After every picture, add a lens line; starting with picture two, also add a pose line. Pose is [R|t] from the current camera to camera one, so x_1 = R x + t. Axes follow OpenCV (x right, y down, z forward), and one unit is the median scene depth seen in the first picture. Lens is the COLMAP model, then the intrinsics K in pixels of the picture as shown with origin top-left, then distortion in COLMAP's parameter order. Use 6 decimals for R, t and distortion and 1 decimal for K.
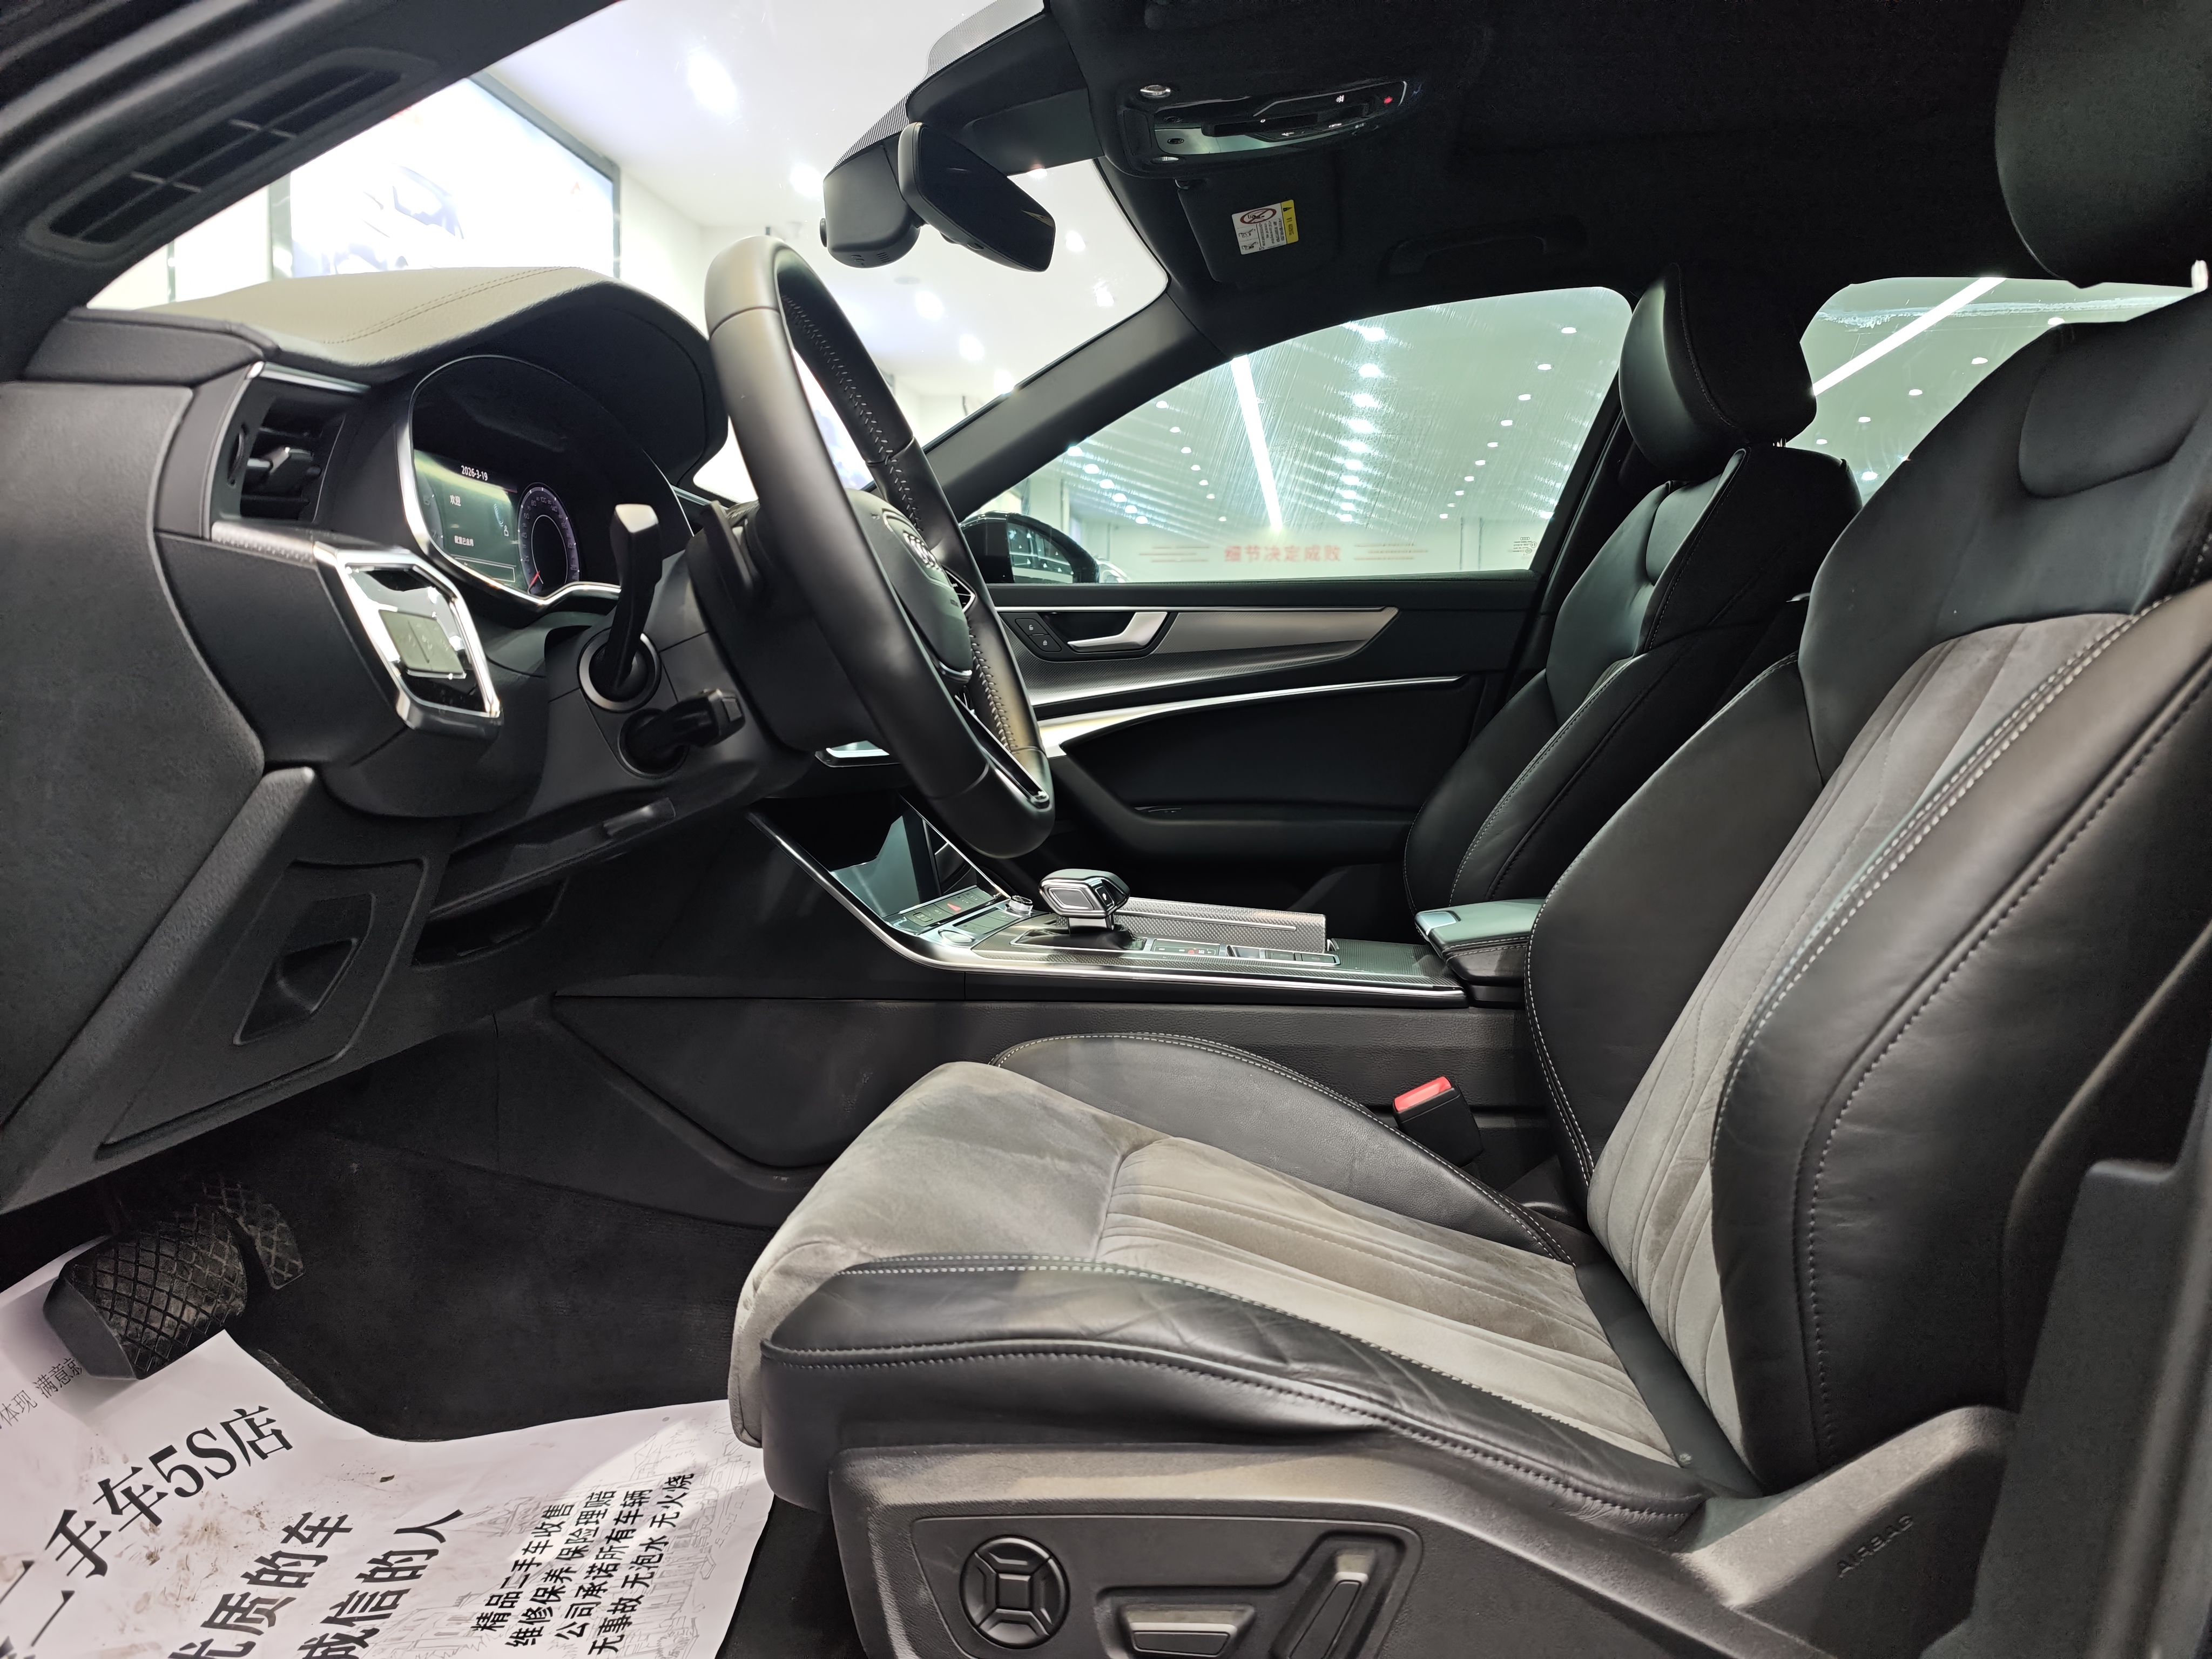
lens RADIAL K [[1529.3, 0, 1106.0], [0, 1529.3, 829.5], [0, 0, 1]] dist [-0.030214, 0.005148]
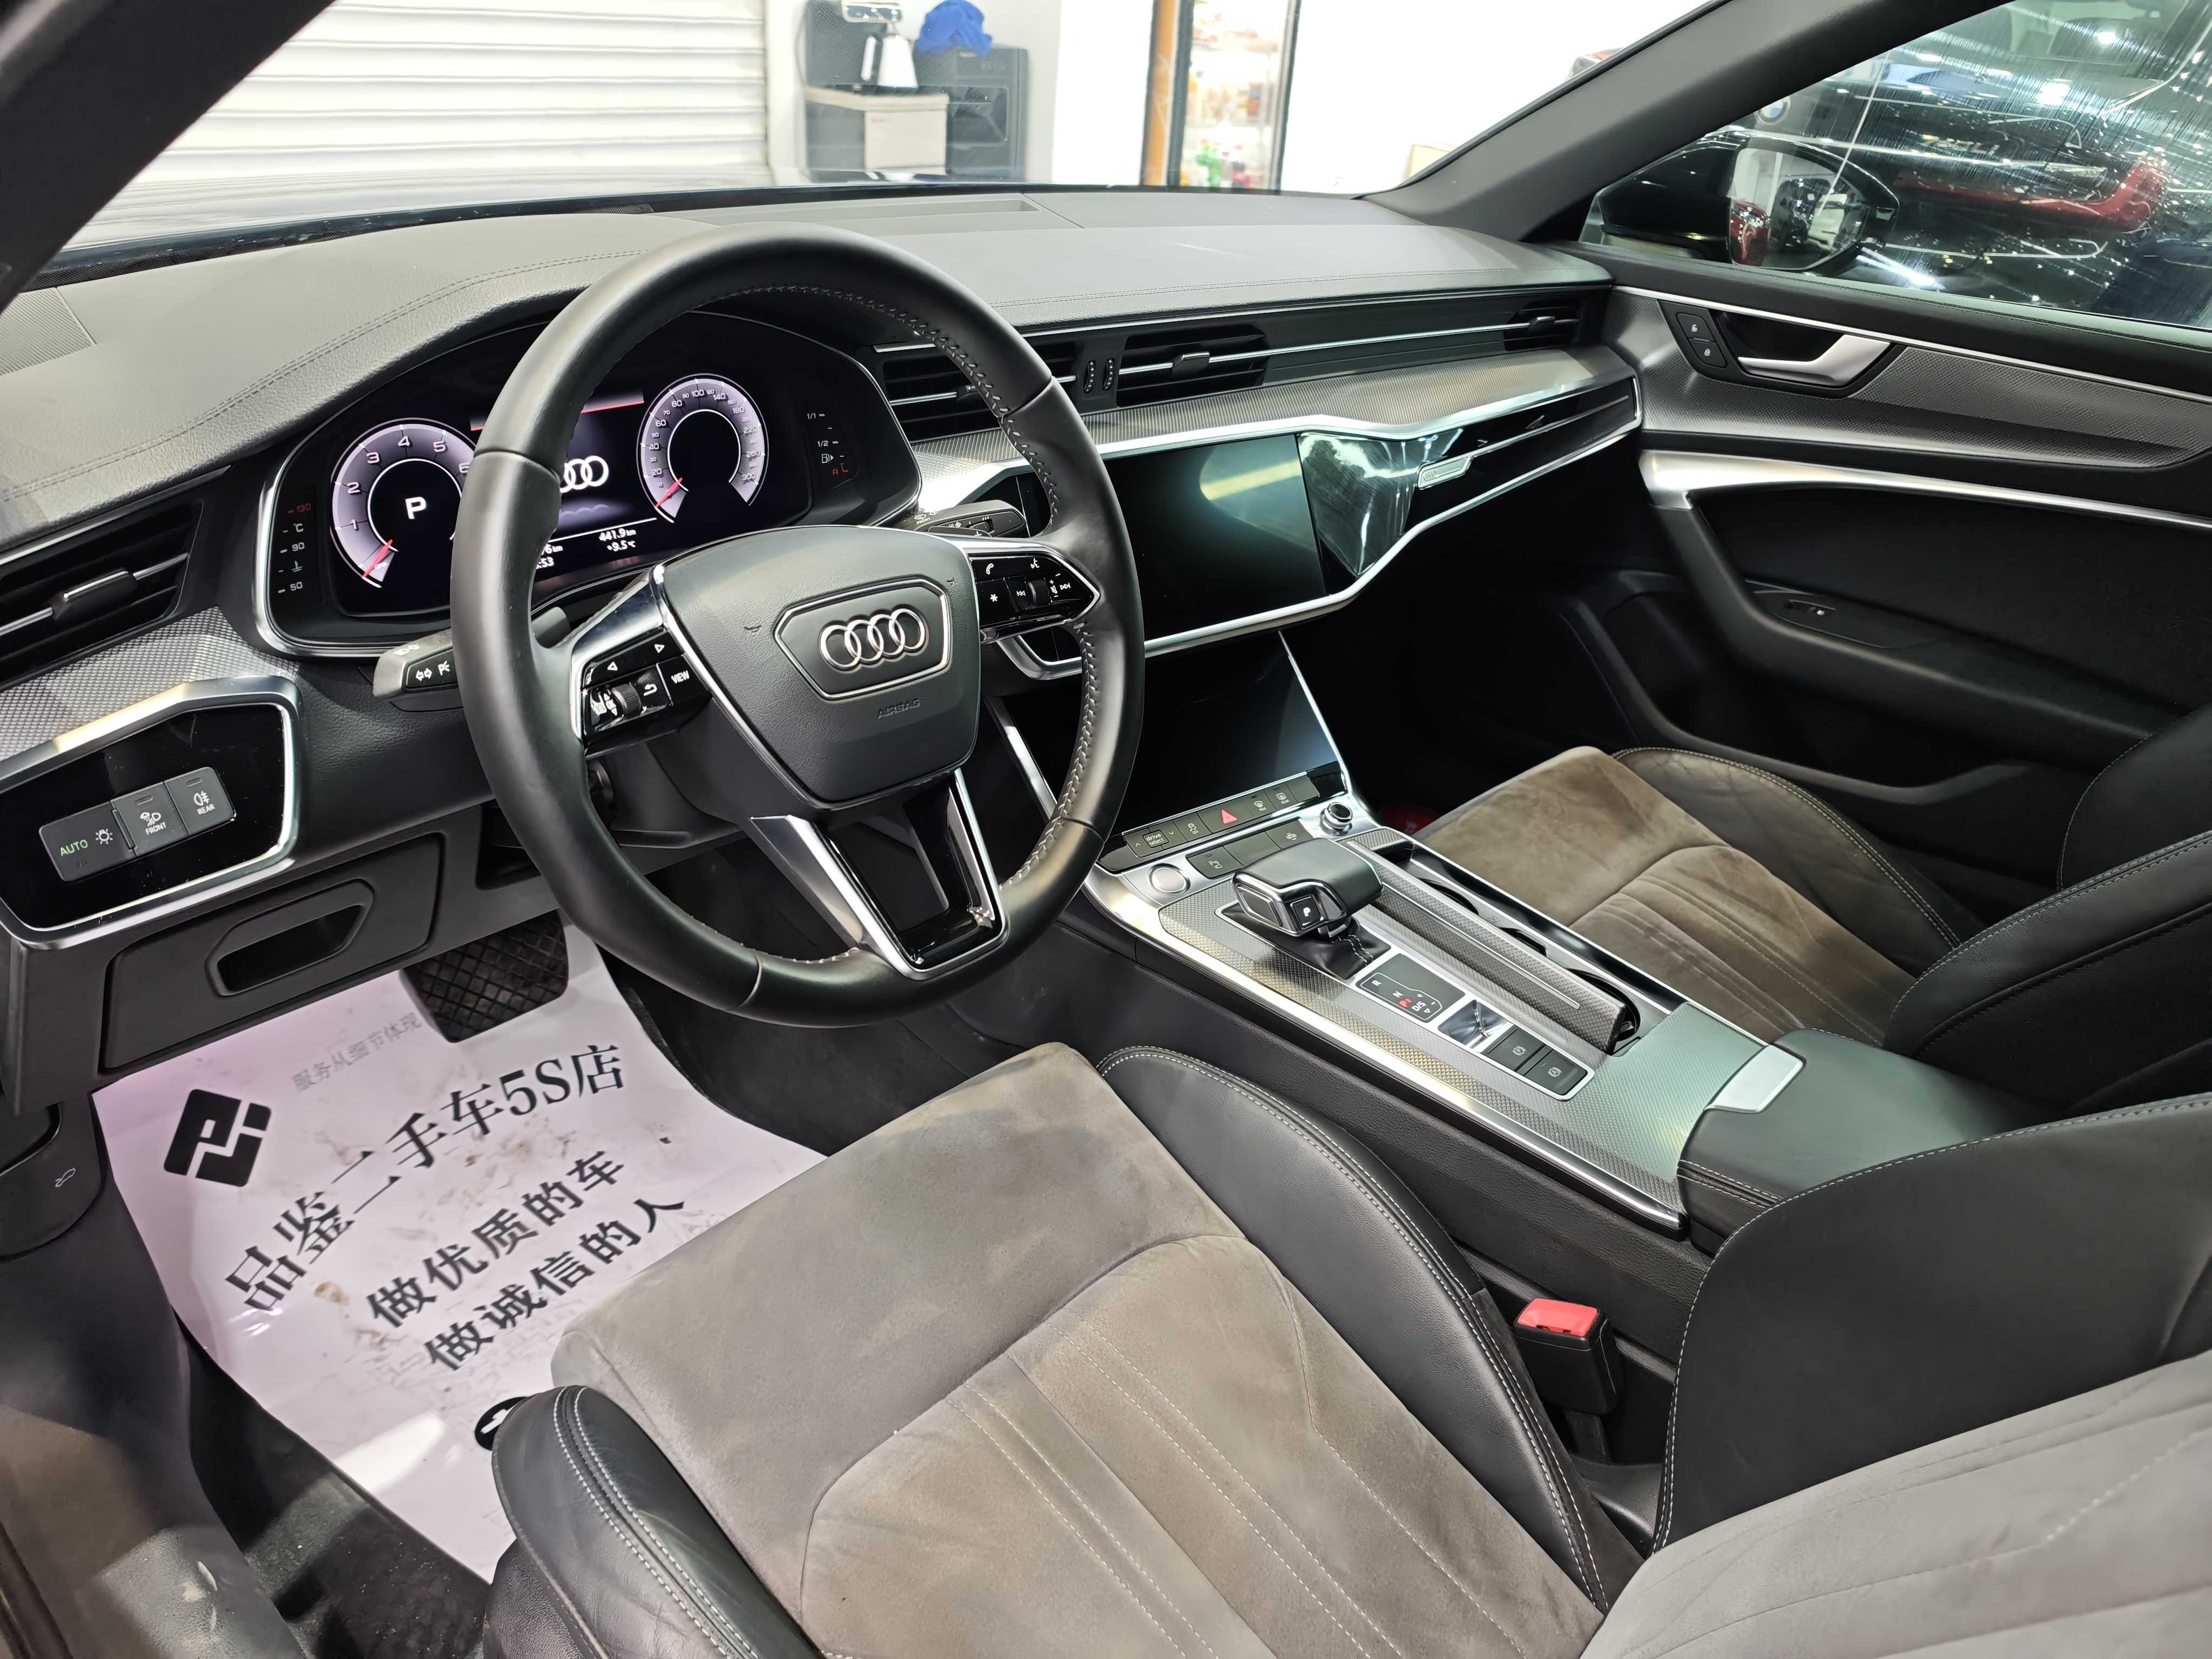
lens RADIAL K [[1529.3, 0, 1106.0], [0, 1529.3, 829.5], [0, 0, 1]] dist [-0.030214, 0.005148]
pose [[0.791903, 0.337489, -0.508912, 0.376173], [-0.114335, 0.900605, 0.419332, -0.386007], [0.599848, -0.273884, 0.751778, 0.375546]]
